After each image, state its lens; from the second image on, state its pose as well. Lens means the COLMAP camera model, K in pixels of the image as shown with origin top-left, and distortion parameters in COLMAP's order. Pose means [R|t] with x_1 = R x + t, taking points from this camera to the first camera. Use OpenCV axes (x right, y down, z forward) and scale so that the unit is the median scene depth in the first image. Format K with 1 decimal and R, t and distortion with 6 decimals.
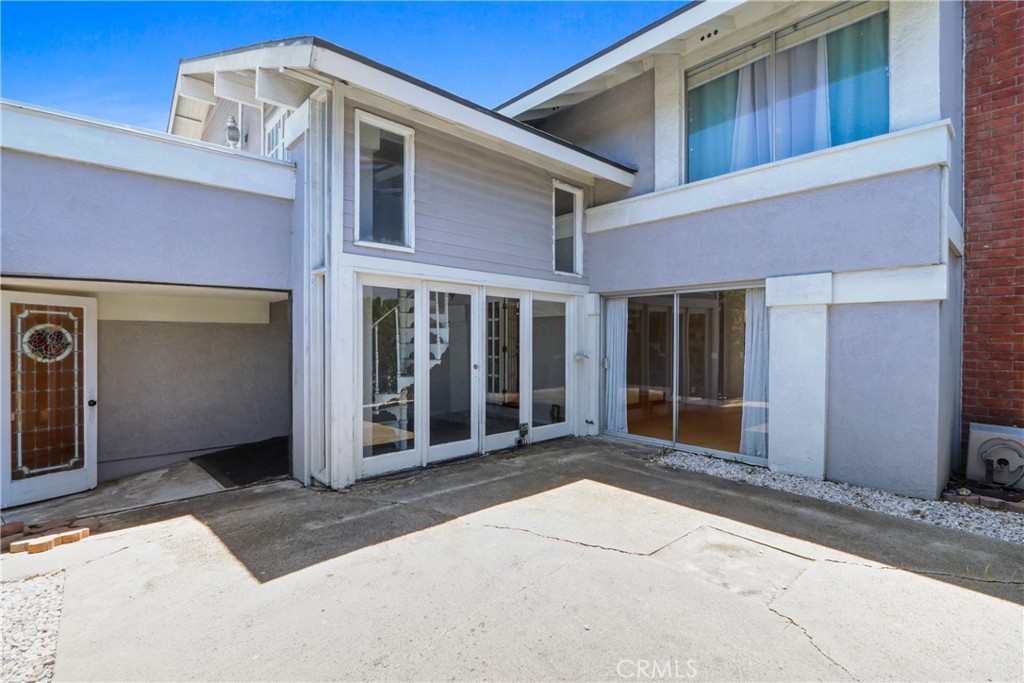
lens RADIAL K [[483.0, 0, 521.1], [0, 483.0, 337.1], [0, 0, 1]] dist [-0.003985, -0.000144]
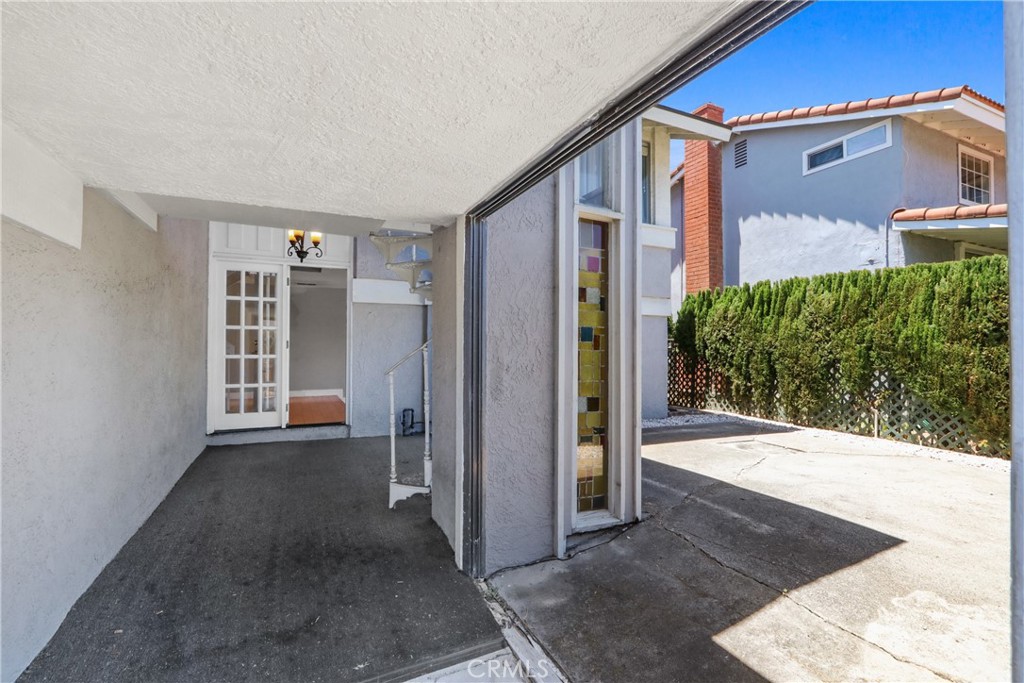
lens RADIAL K [[483.0, 0, 521.1], [0, 483.0, 337.1], [0, 0, 1]] dist [-0.003985, -0.000144]
pose [[0.272218, 0.018865, 0.962051, -1.335725], [-0.004689, 0.999822, -0.018279, 0.057618], [-0.962224, 0.000465, 0.272258, 1.129832]]
